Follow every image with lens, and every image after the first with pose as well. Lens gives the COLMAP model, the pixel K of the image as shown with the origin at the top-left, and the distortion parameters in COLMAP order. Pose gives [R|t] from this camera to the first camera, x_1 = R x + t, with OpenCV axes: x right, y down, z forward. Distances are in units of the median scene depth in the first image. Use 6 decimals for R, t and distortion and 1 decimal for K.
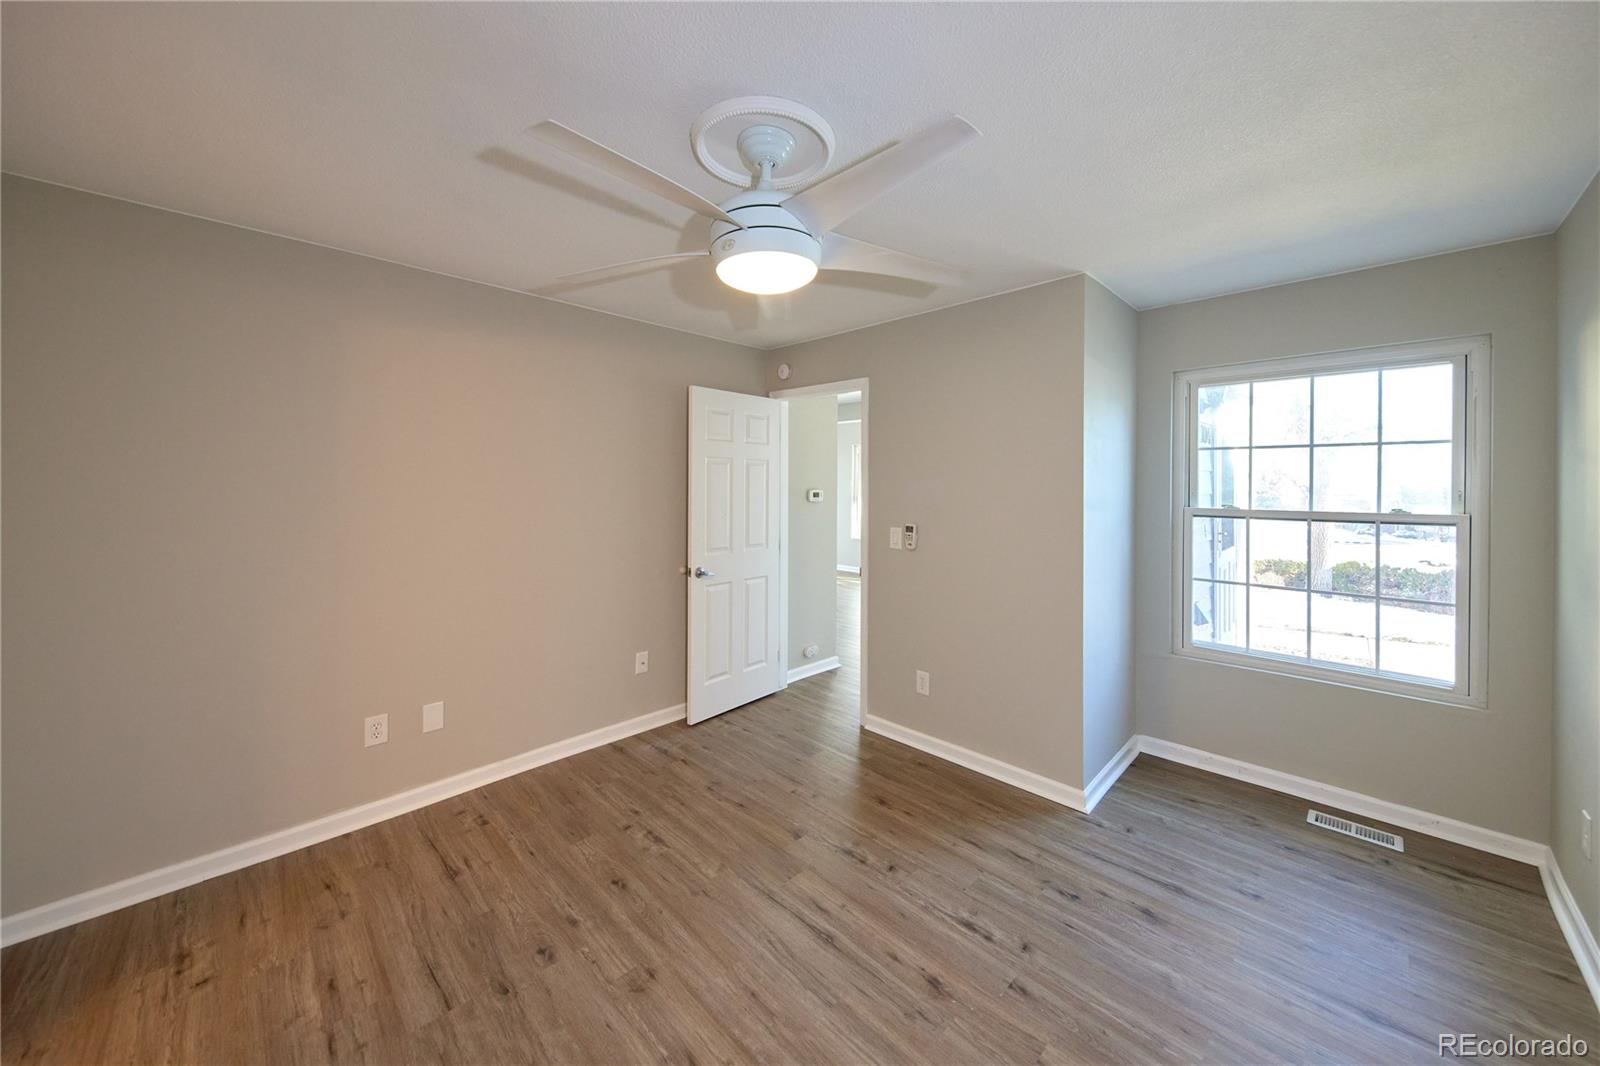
lens RADIAL K [[569.4, 0, 802.2], [0, 569.4, 487.4], [0, 0, 1]] dist [0.004823, -0.000141]
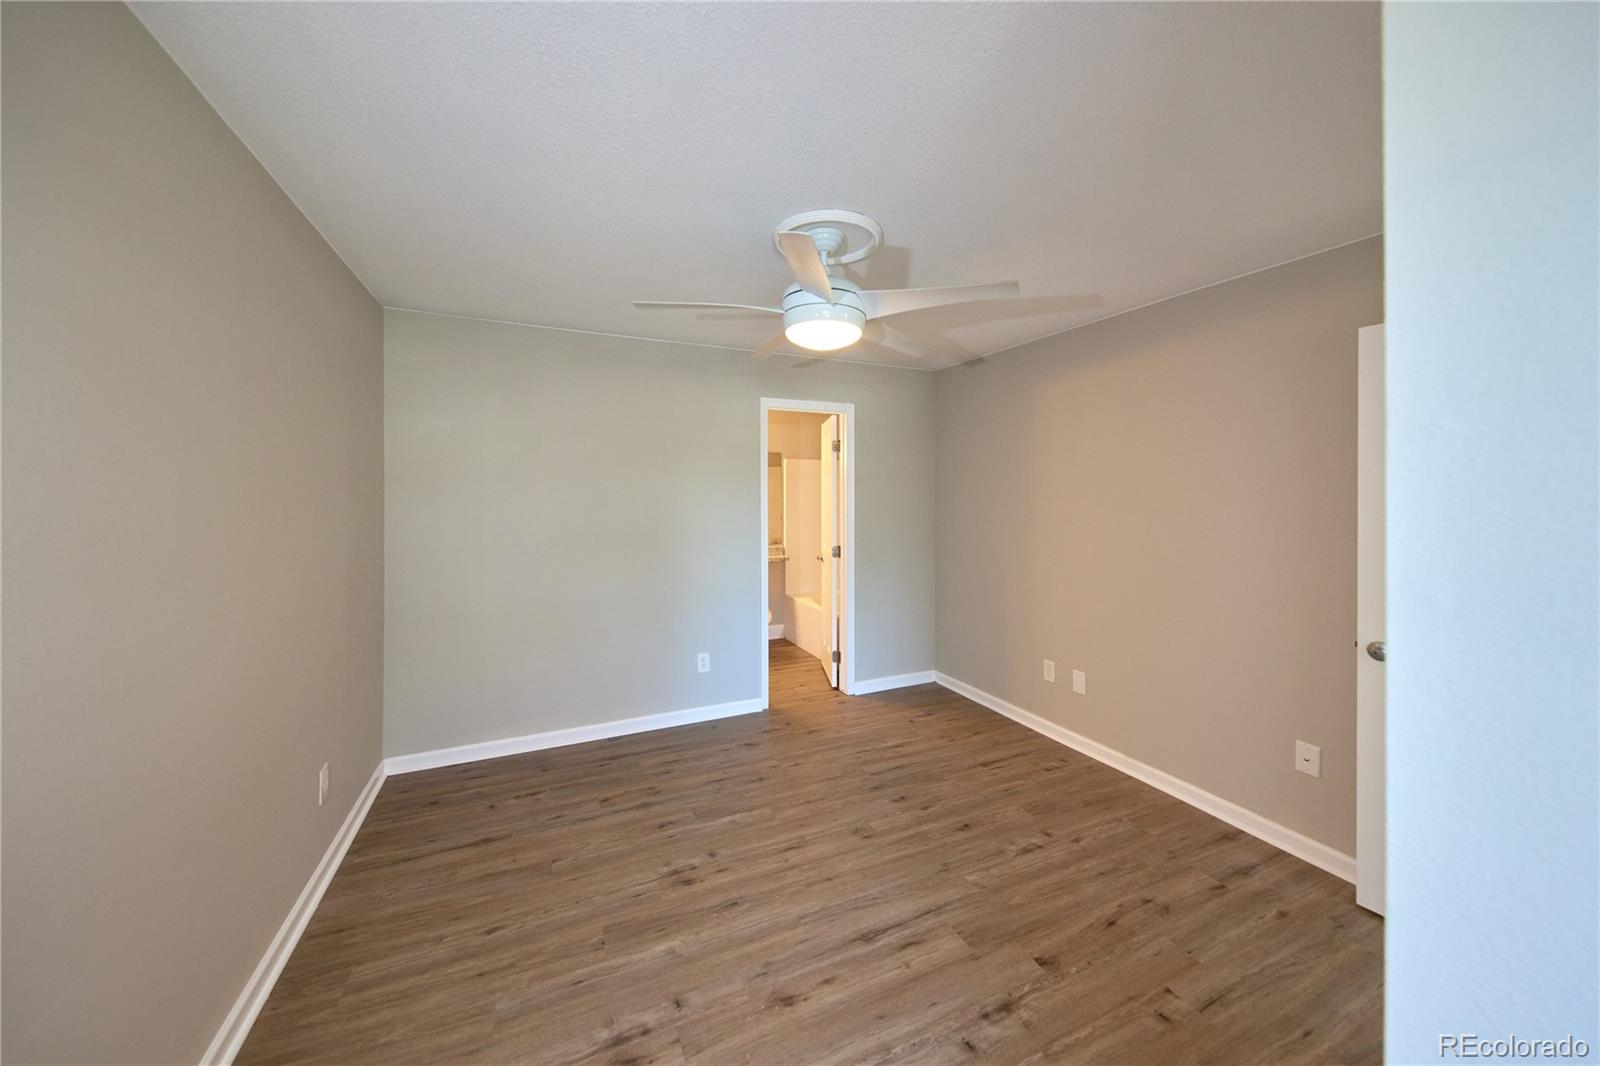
lens RADIAL K [[569.4, 0, 802.2], [0, 569.4, 487.4], [0, 0, 1]] dist [0.004823, -0.000141]
pose [[-0.351542, -0.014530, -0.936059, 0.962188], [-0.009084, 0.999885, -0.012109, -0.000137], [0.936128, 0.004246, -0.351634, 1.140949]]
